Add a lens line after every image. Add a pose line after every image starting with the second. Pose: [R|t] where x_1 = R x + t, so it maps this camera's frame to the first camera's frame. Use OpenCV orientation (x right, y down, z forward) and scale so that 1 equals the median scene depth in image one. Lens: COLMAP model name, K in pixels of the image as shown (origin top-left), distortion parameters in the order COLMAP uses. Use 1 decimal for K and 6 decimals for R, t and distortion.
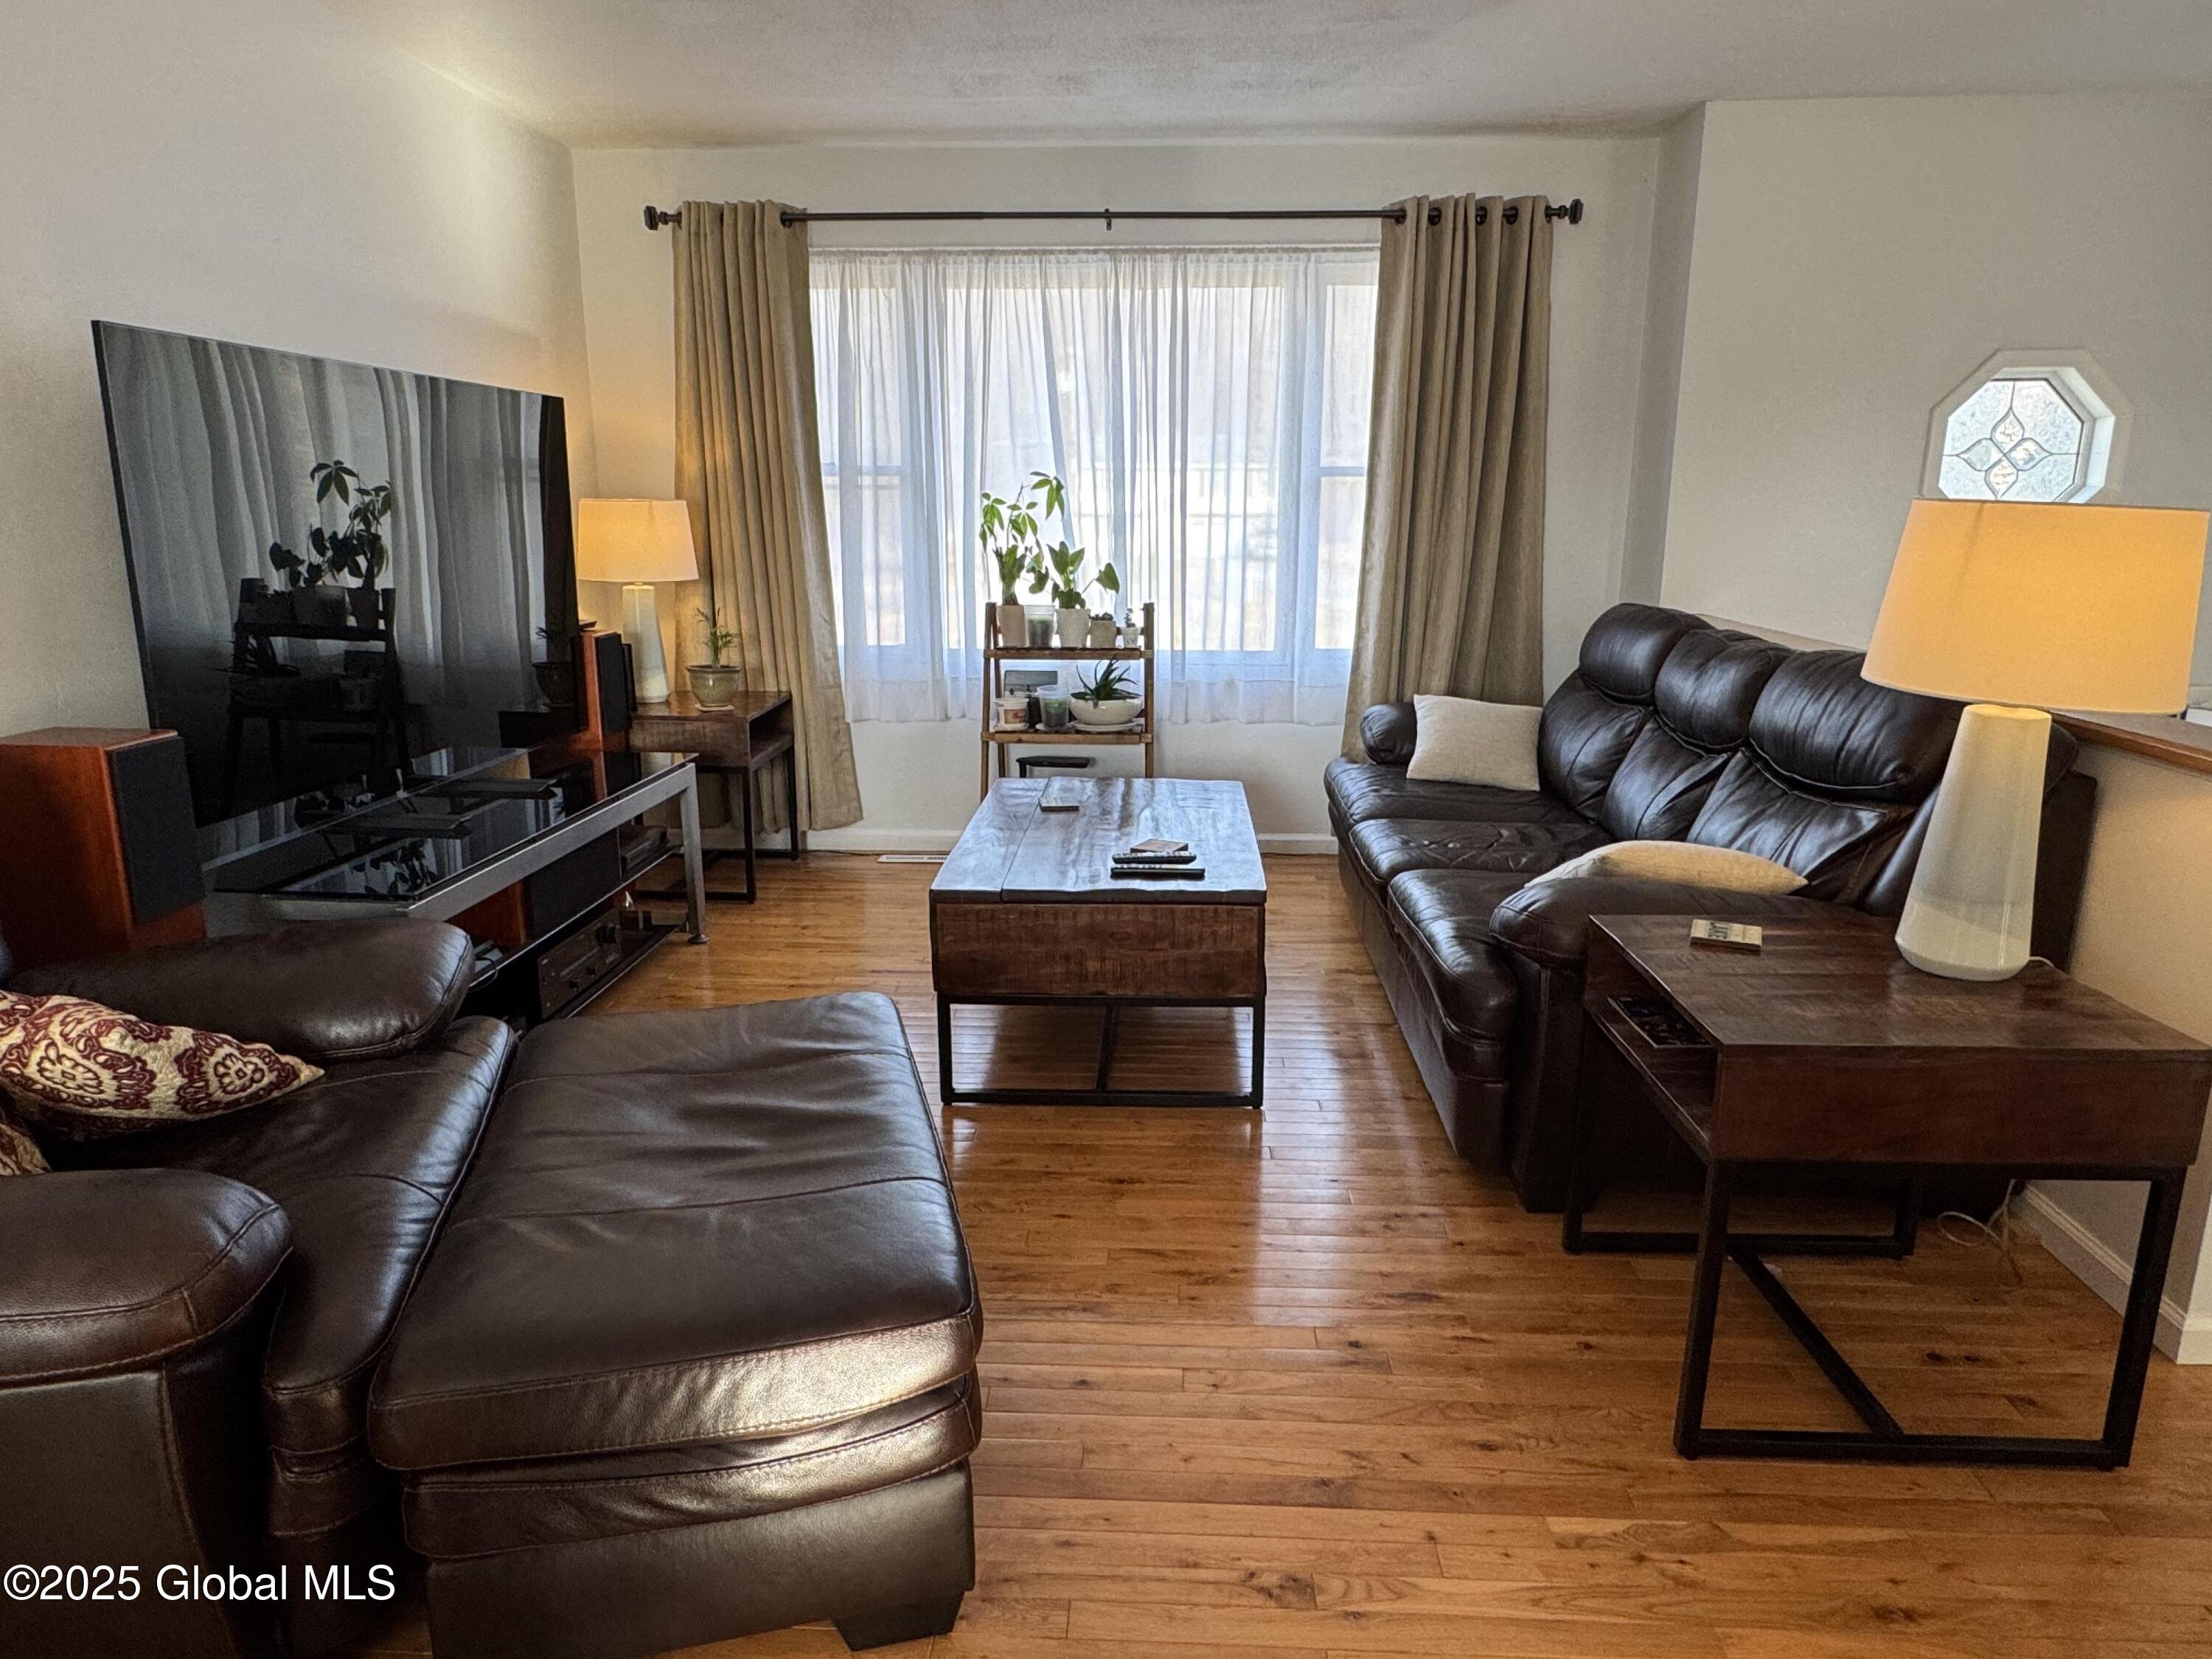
lens RADIAL K [[1351.5, 0, 1095.4], [0, 1351.5, 824.9], [0, 0, 1]] dist [-0.001278, 0.000525]
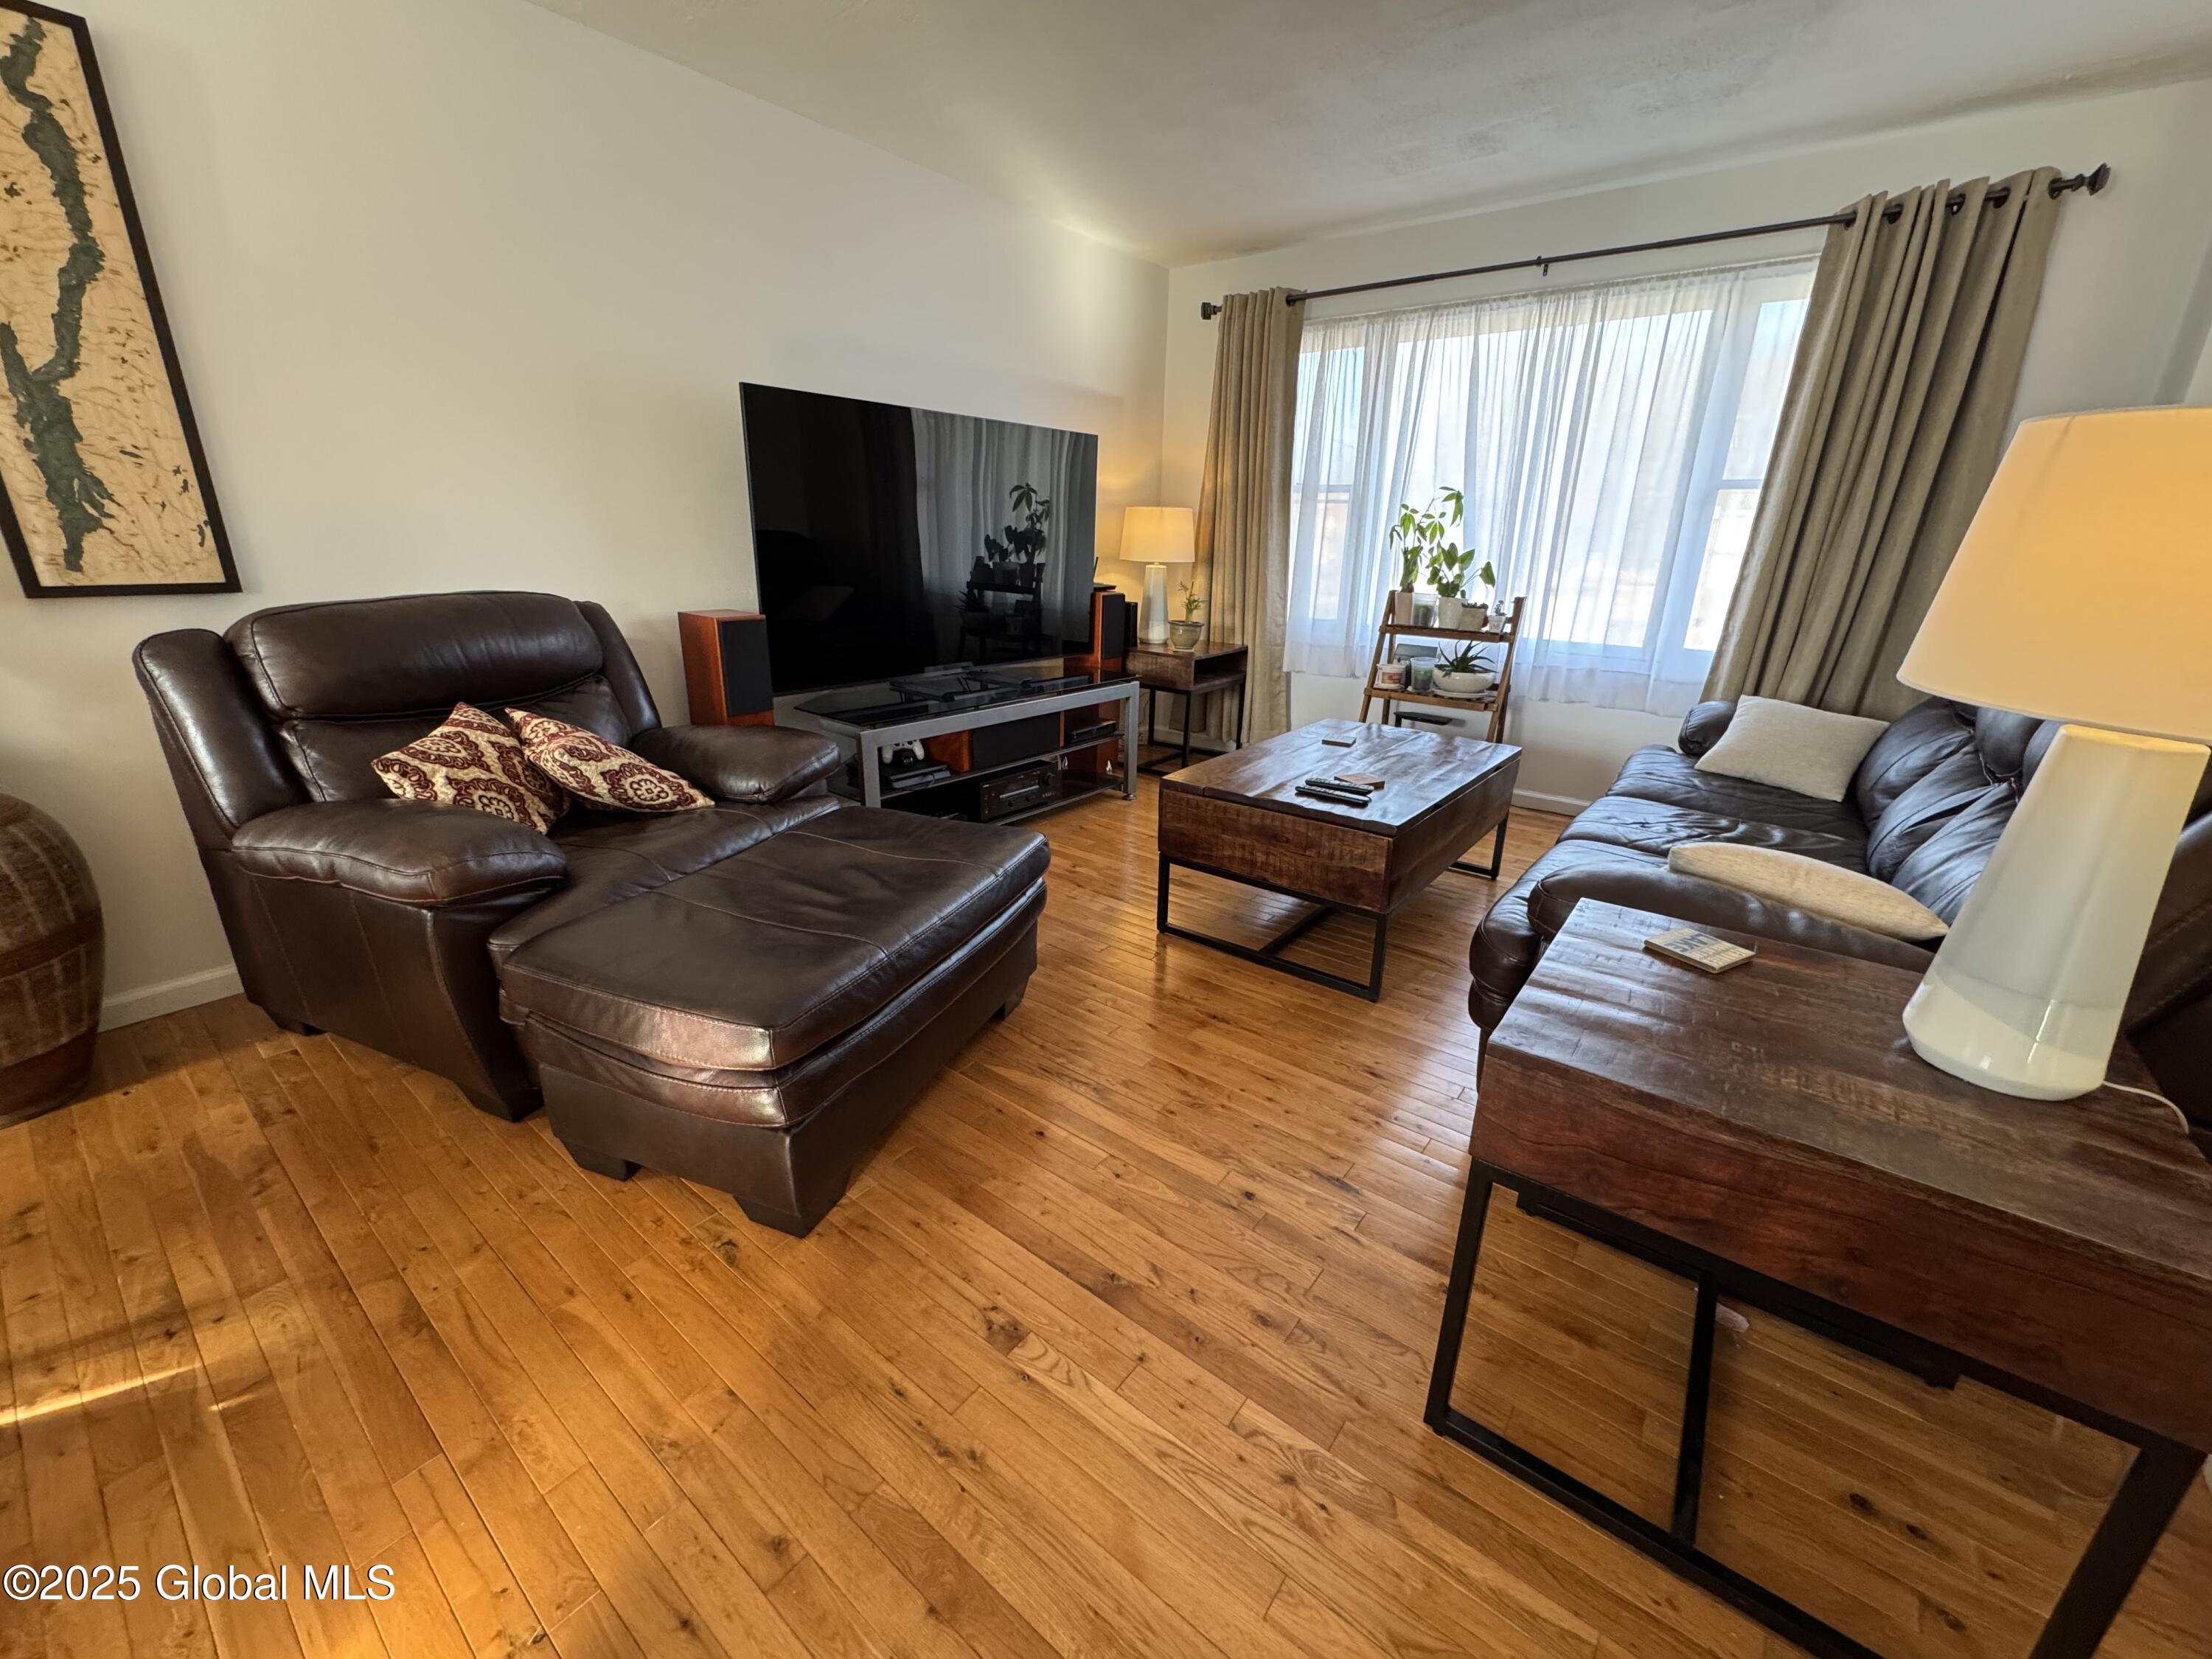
lens RADIAL K [[877.3, 0, 1106.6], [0, 877.3, 823.8], [0, 0, 1]] dist [-0.002045, -0.000188]
pose [[0.817516, 0.196118, -0.541484, 0.207451], [-0.152370, 0.980382, 0.125037, -0.006301], [0.555383, -0.019713, 0.831361, 0.138087]]
